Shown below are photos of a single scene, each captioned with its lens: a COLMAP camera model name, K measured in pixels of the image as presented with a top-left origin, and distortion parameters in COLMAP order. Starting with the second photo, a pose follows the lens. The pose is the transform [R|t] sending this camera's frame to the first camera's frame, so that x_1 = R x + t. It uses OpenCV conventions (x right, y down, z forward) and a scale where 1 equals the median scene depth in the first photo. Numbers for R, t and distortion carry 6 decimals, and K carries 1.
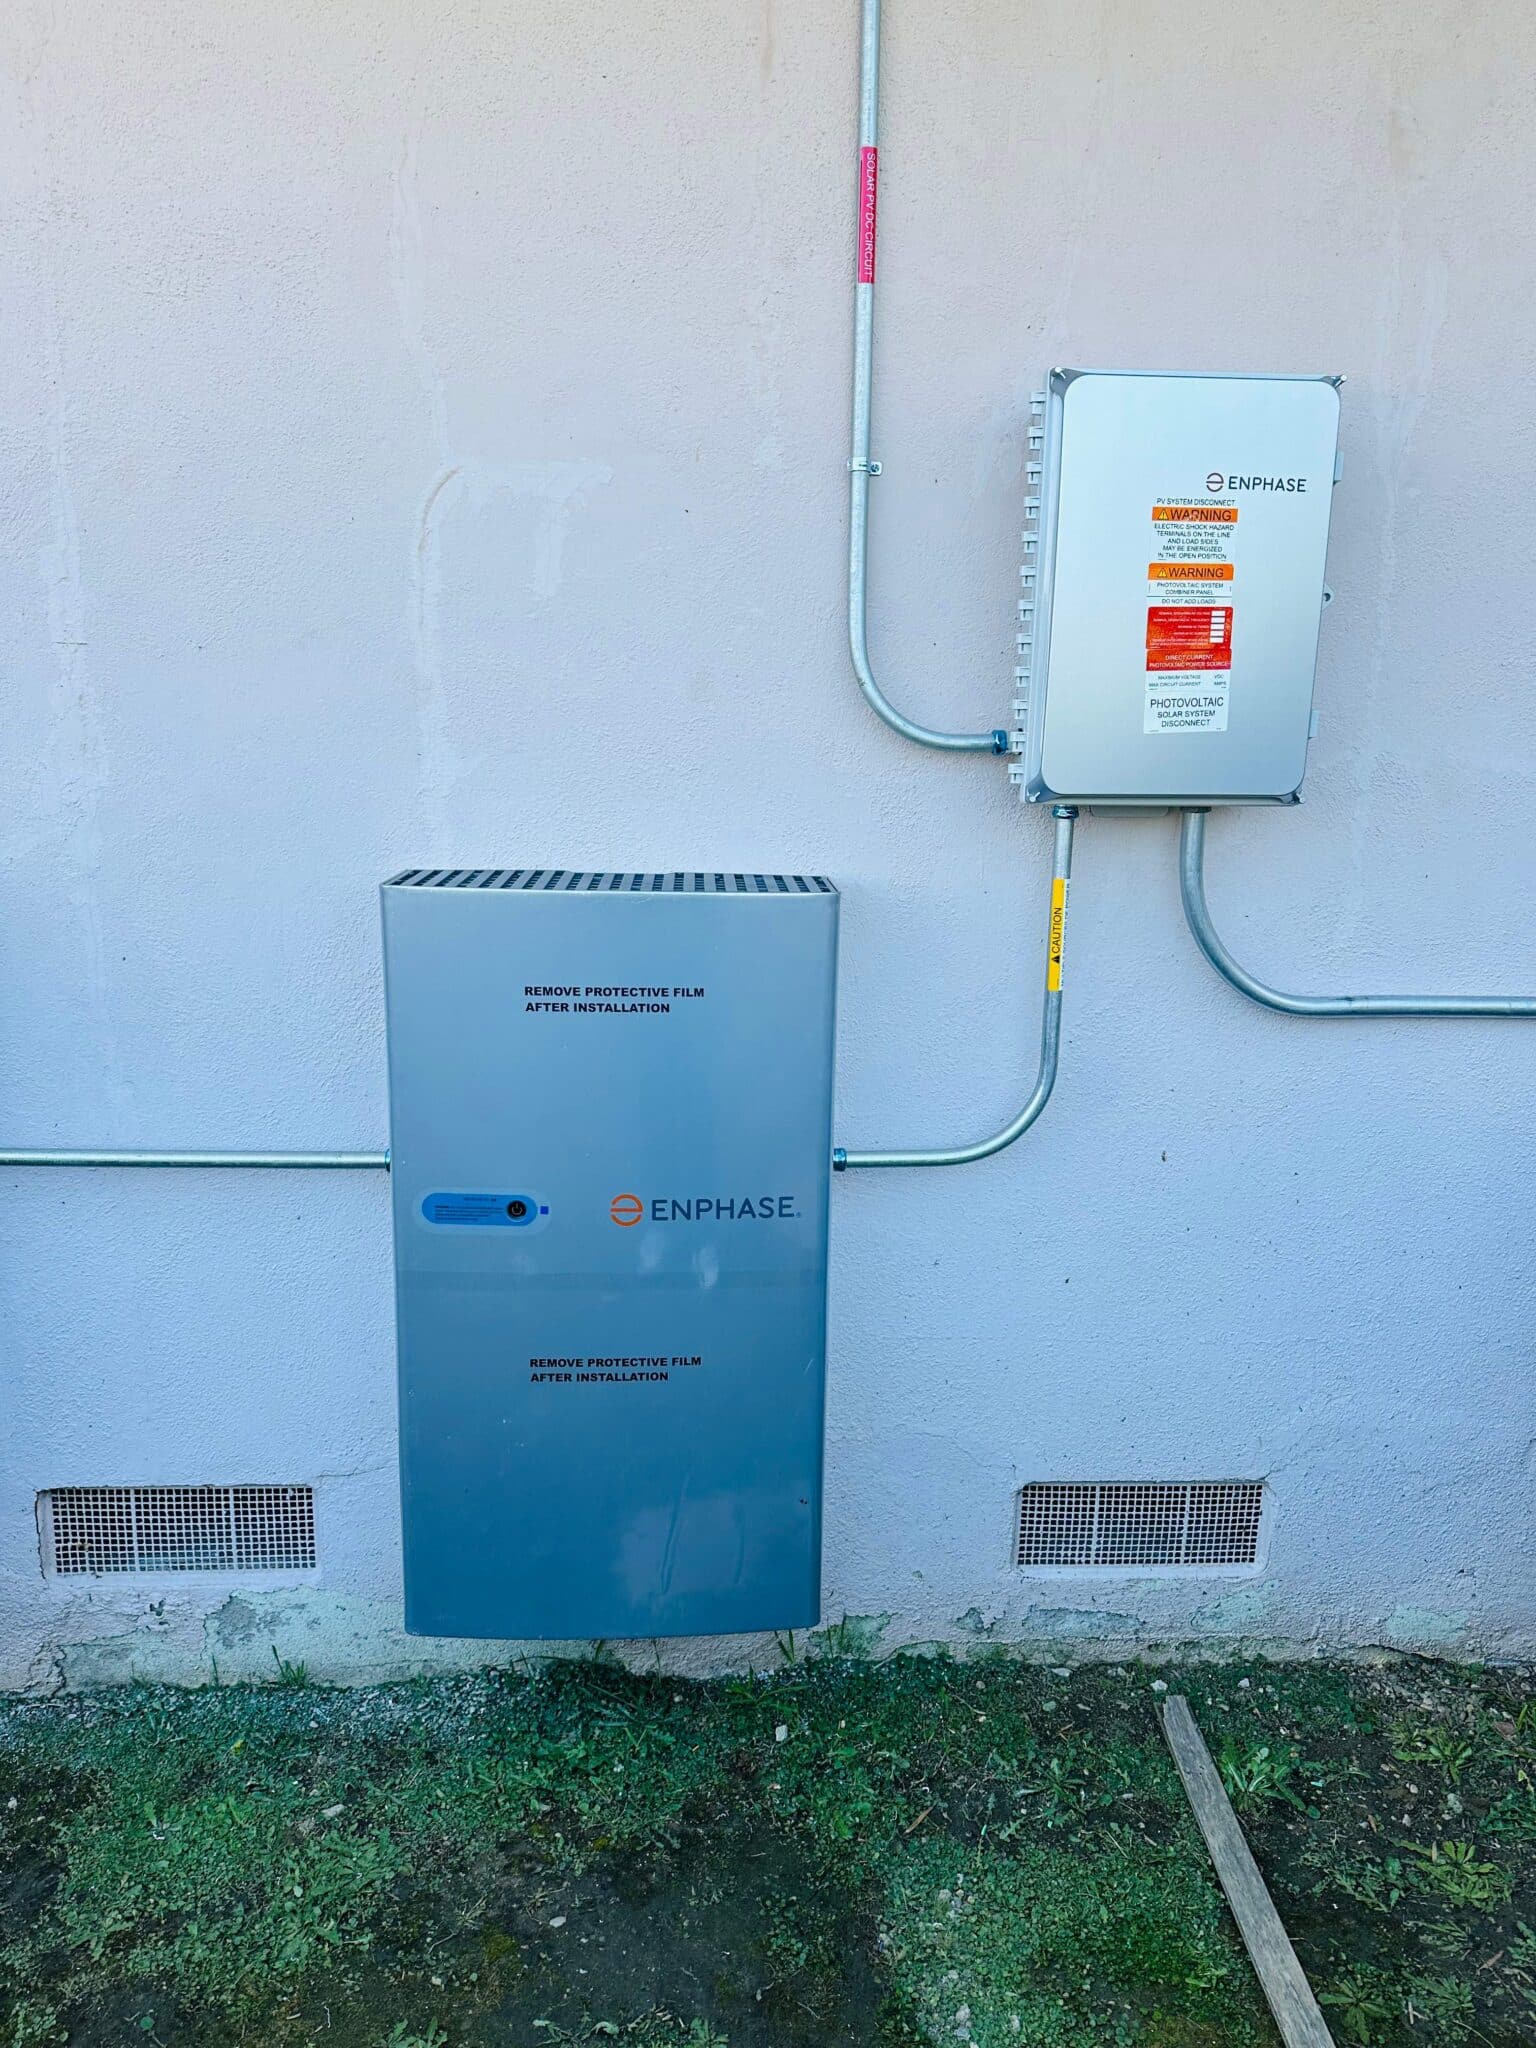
lens RADIAL K [[1443.2, 0, 781.2], [0, 1443.2, 1021.3], [0, 0, 1]] dist [0.038279, -0.048350]
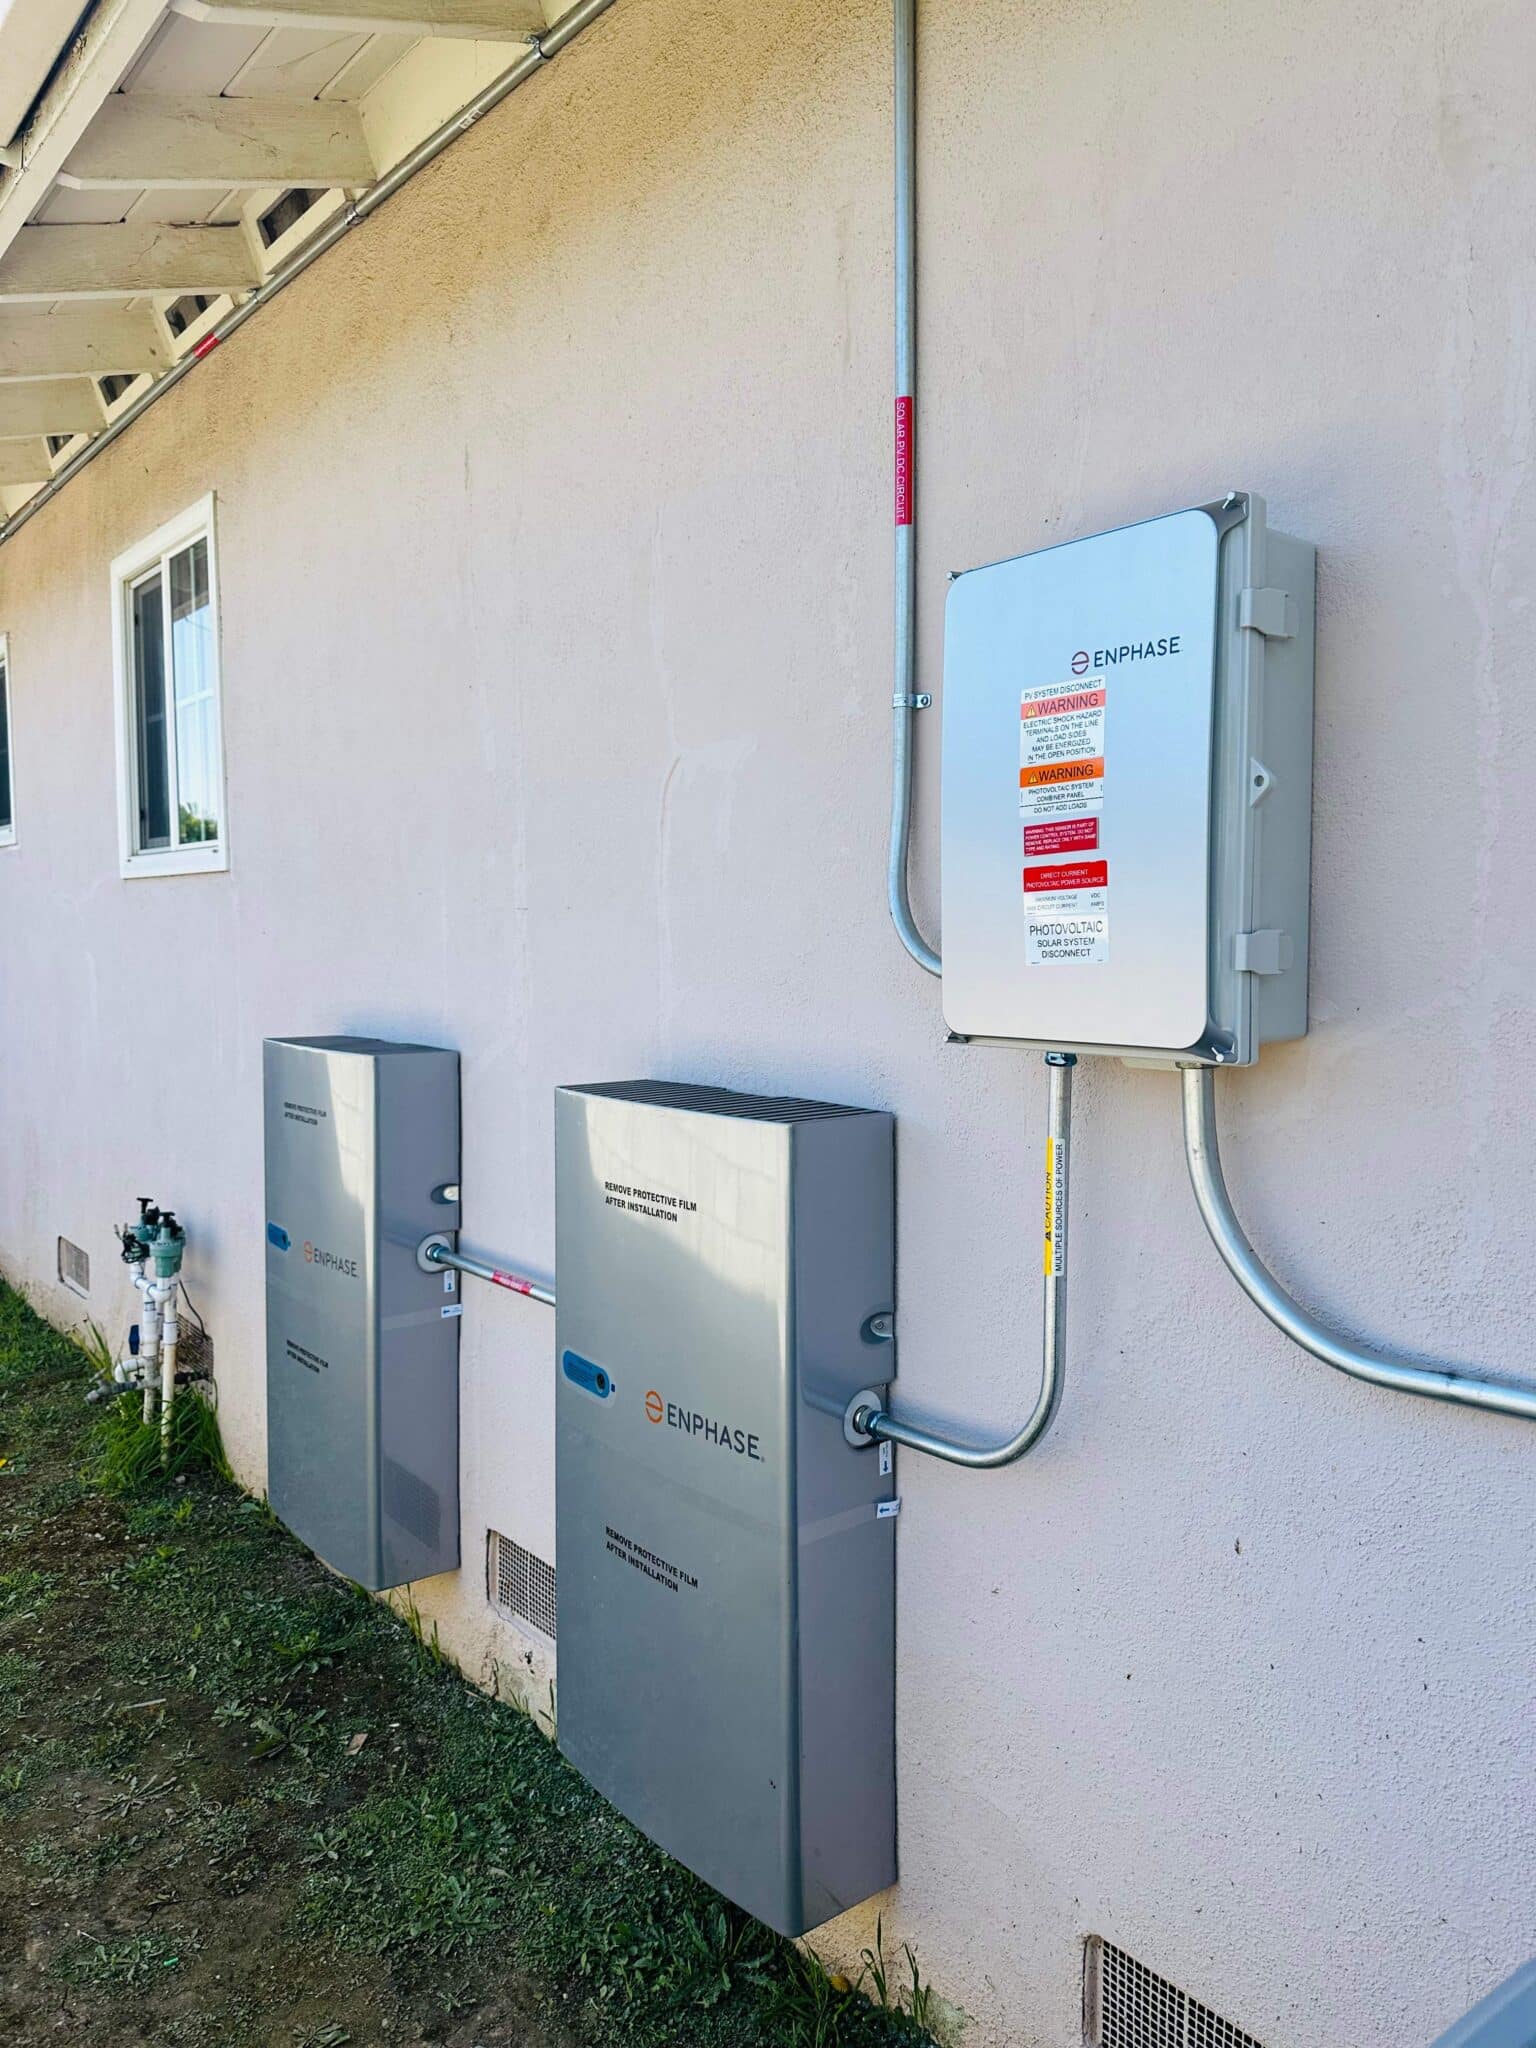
lens RADIAL K [[1443.2, 0, 776.2], [0, 1443.2, 1025.8], [0, 0, 1]] dist [0.038279, -0.048350]
pose [[0.584342, 0.028310, -0.811014, 0.790413], [-0.157092, 0.984433, -0.078823, -0.075026], [0.796157, 0.173464, 0.579693, 0.397288]]
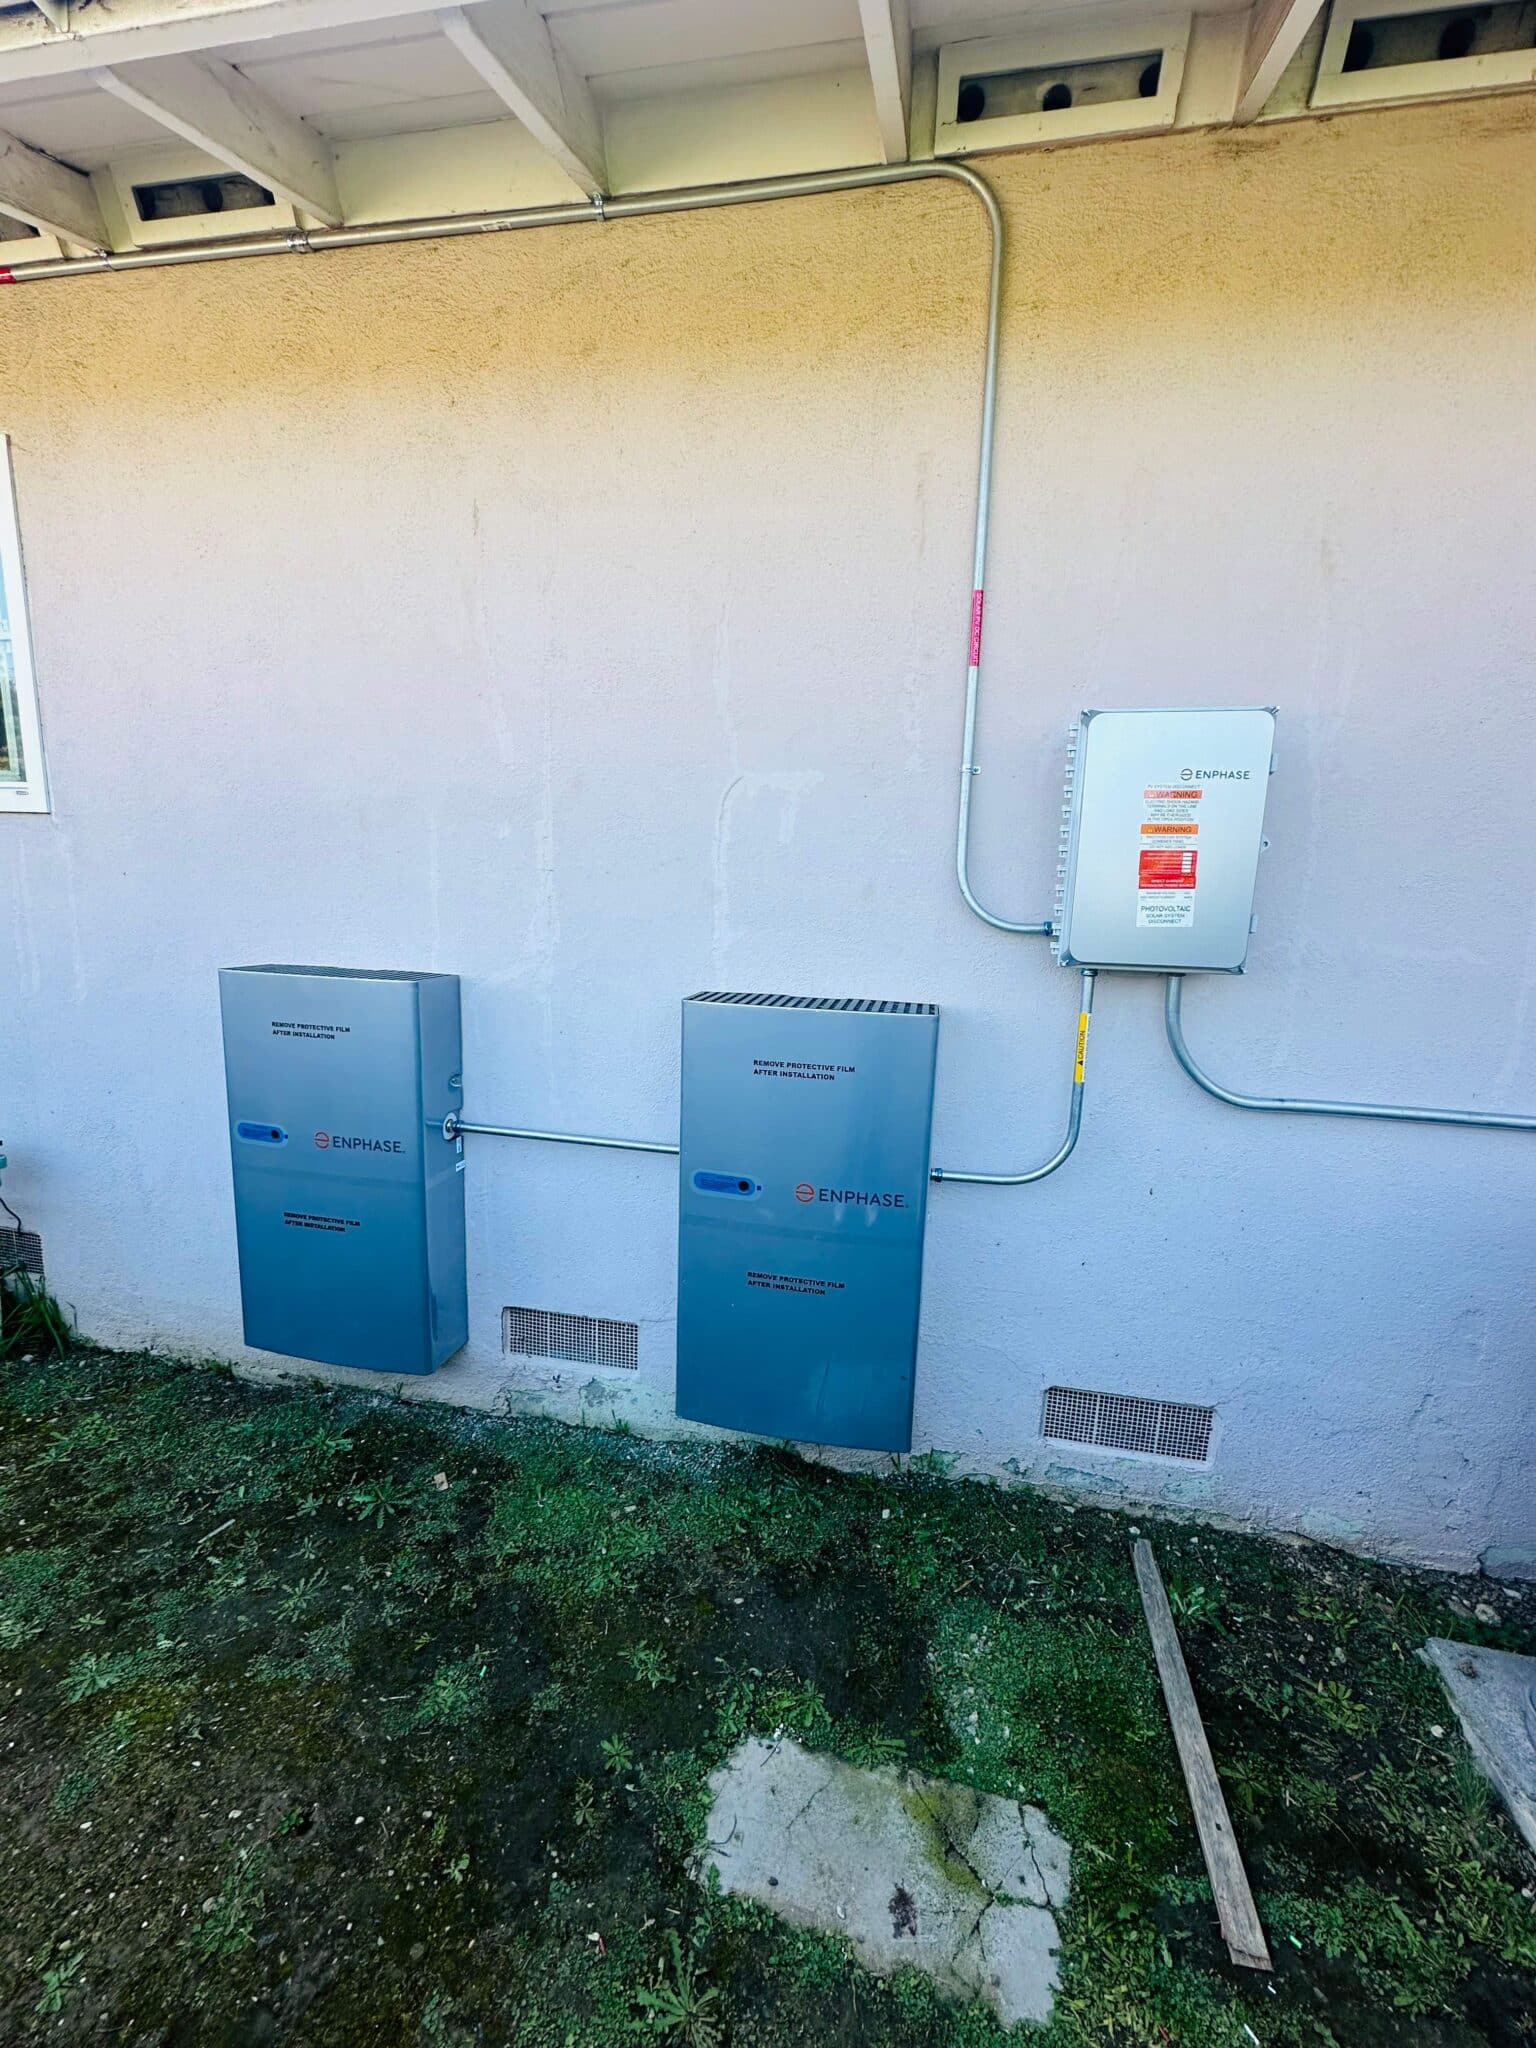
lens RADIAL K [[819.0, 0, 767.5], [0, 819.0, 1028.2], [0, 0, 1]] dist [-0.003880, 0.000773]
pose [[0.966699, 0.052207, -0.250534, 0.083710], [-0.065970, 0.996721, -0.046849, -0.016217], [0.247267, 0.061816, 0.966974, 0.023485]]
